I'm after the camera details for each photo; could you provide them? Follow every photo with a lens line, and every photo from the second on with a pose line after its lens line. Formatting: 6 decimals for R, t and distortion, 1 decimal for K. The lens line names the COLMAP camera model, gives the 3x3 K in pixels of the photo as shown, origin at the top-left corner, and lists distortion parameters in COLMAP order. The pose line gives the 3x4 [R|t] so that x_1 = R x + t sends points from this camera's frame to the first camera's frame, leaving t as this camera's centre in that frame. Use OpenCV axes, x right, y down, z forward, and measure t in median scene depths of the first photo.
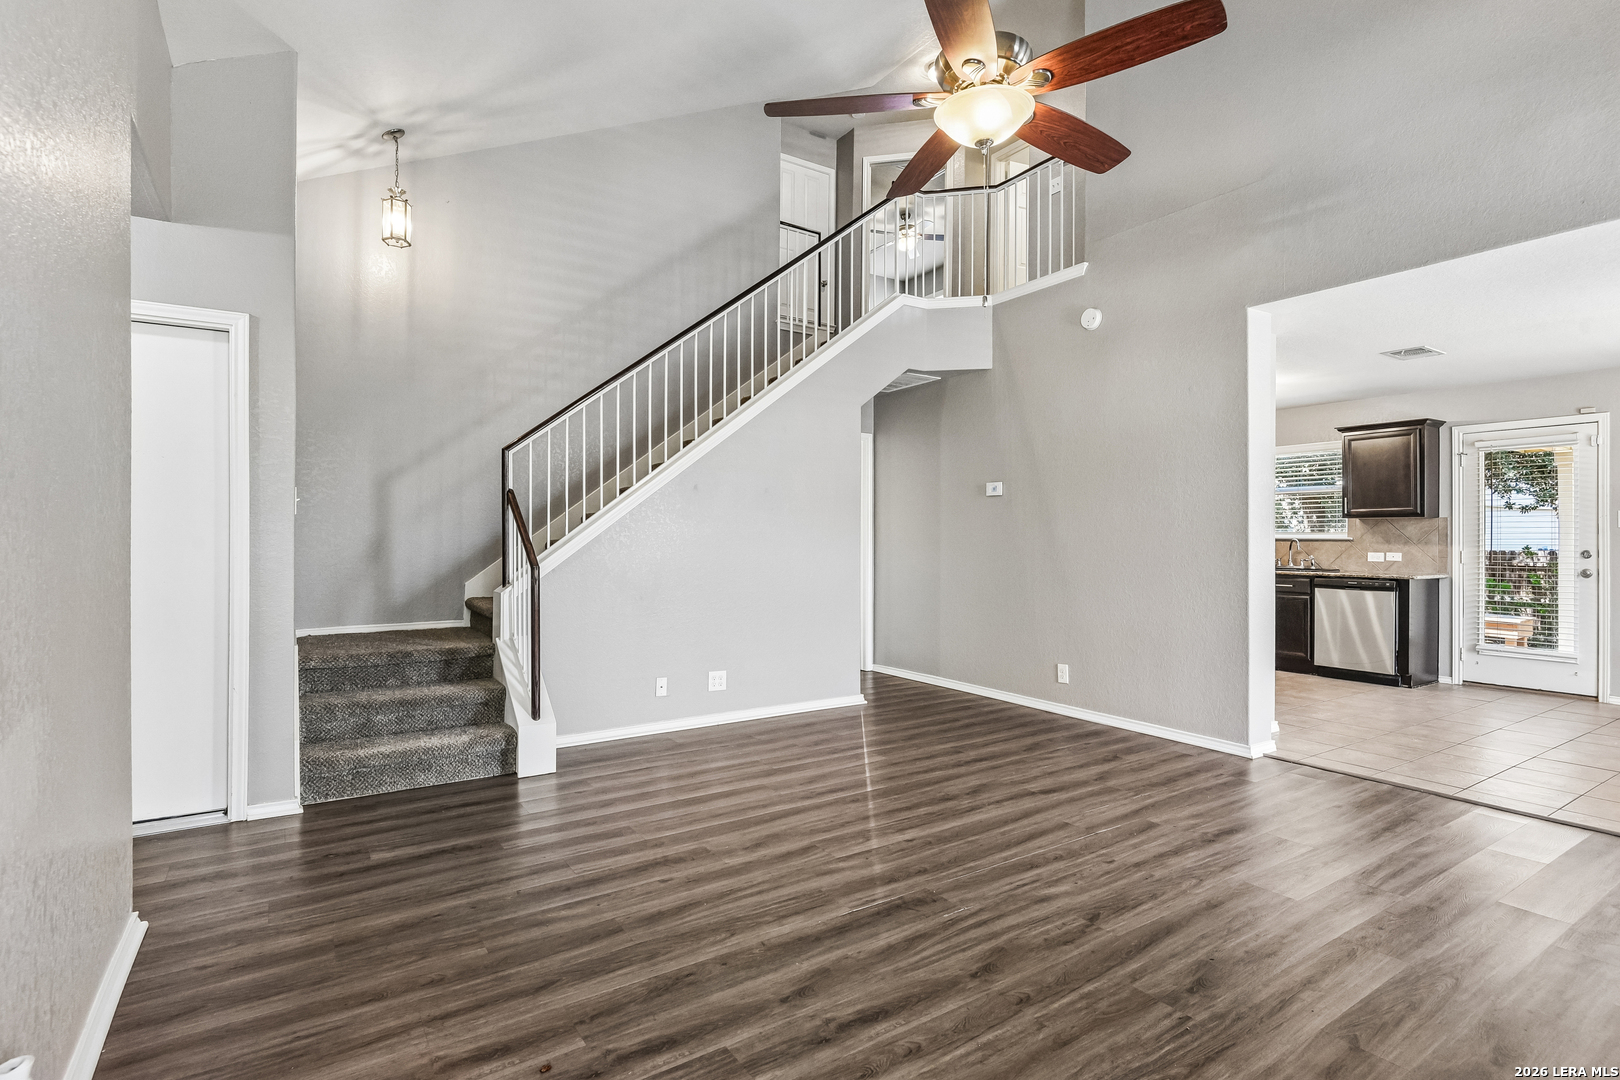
lens RADIAL K [[862.7, 0, 811.9], [0, 862.7, 539.3], [0, 0, 1]] dist [-0.007662, -0.002971]
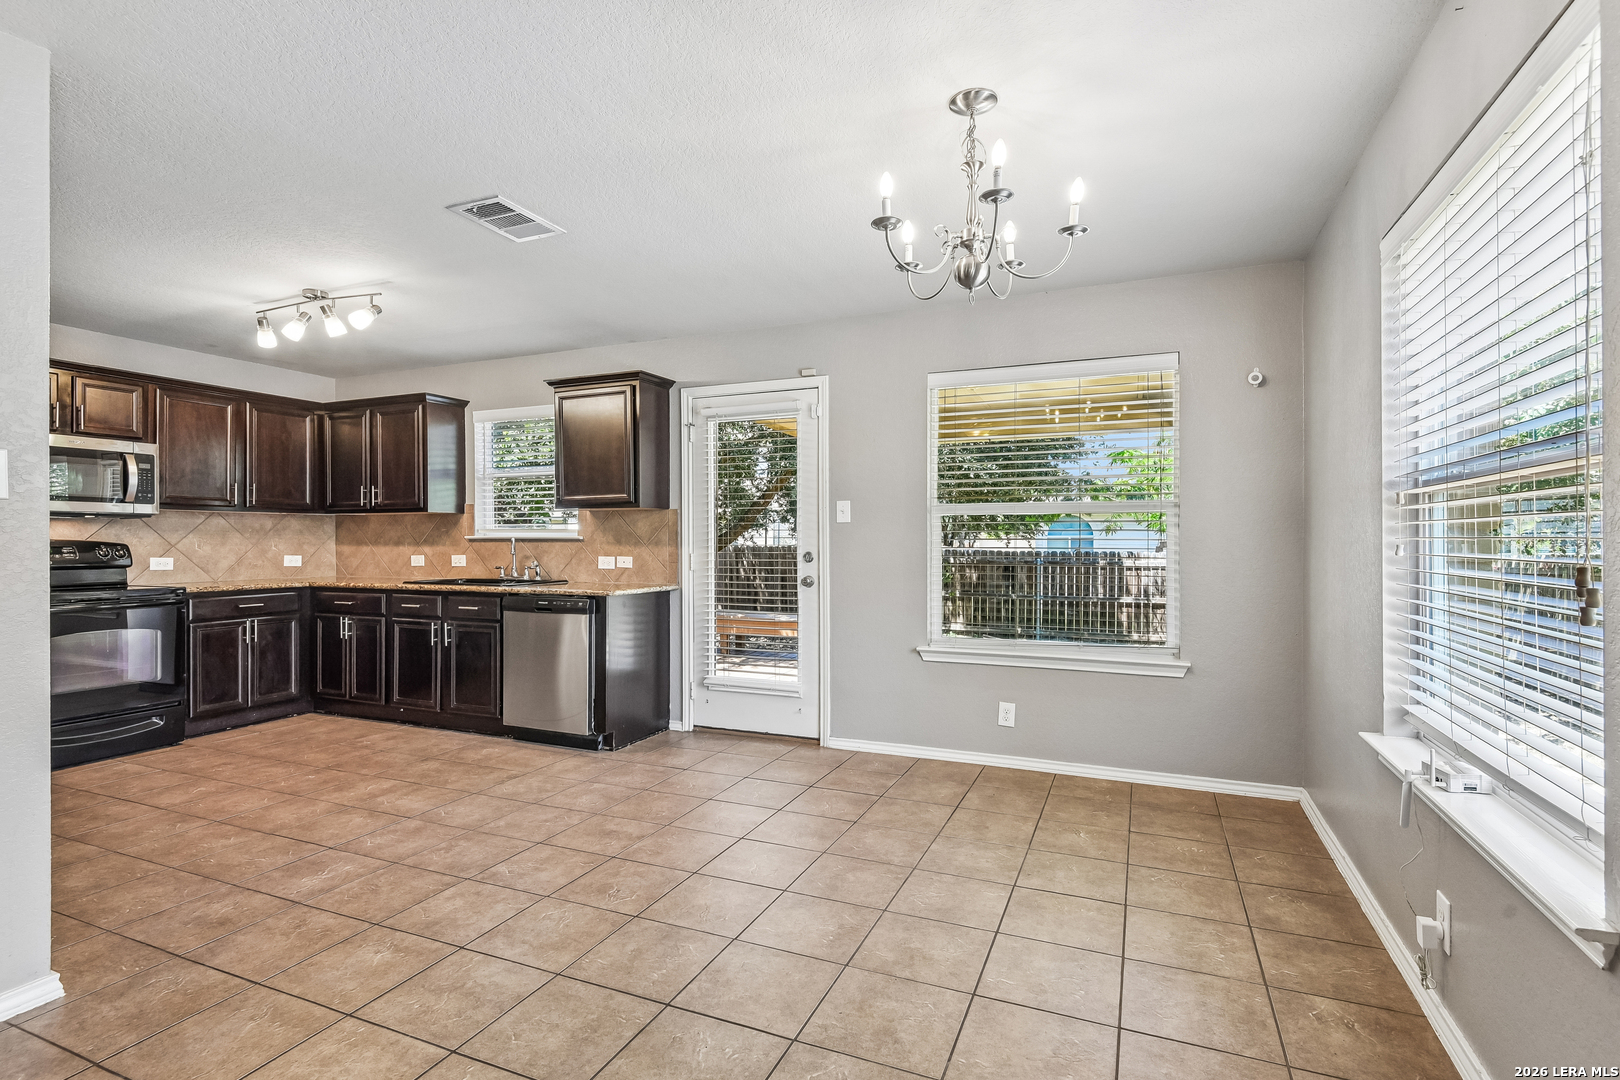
lens RADIAL K [[766.3, 0, 863.5], [0, 766.3, 543.8], [0, 0, 1]] dist [0.000157, -0.006468]
pose [[0.818272, -0.008395, 0.574771, 0.786258], [0.004106, 0.999953, 0.008761, -0.000739], [-0.574817, -0.004809, 0.818268, 0.576091]]
